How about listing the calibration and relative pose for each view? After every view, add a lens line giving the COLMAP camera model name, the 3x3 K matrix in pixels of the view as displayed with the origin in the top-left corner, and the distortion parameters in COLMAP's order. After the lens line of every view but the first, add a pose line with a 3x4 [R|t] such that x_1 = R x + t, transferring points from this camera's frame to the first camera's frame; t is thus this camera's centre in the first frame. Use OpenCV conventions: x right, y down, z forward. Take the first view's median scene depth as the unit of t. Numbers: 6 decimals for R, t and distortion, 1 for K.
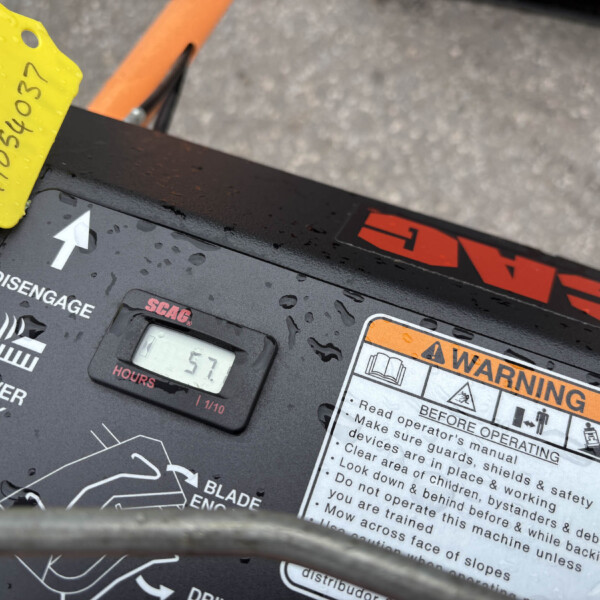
lens RADIAL K [[594.6, 0, 300.0], [0, 594.6, 300.0], [0, 0, 1]] dist [-0.013576, 0.026744]
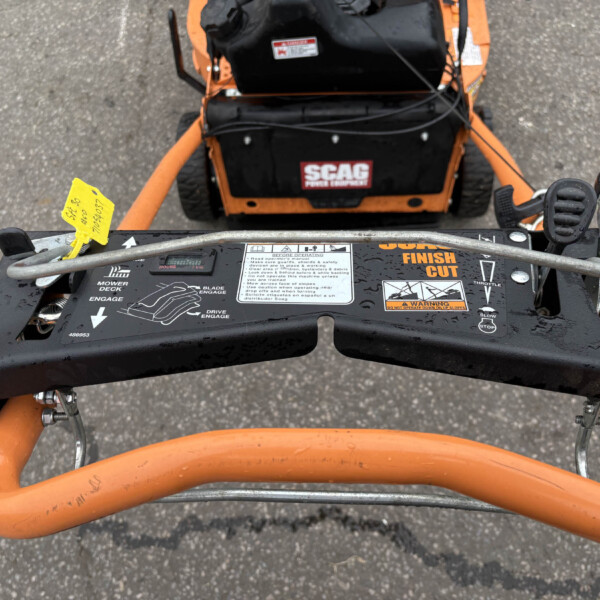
lens RADIAL K [[594.6, 0, 300.0], [0, 594.6, 300.0], [0, 0, 1]] dist [-0.013576, 0.026744]
pose [[0.949671, -0.234642, 0.207530, -0.306171], [0.302329, 0.859965, -0.411166, 1.572219], [-0.081992, 0.453214, 0.887623, -1.404512]]
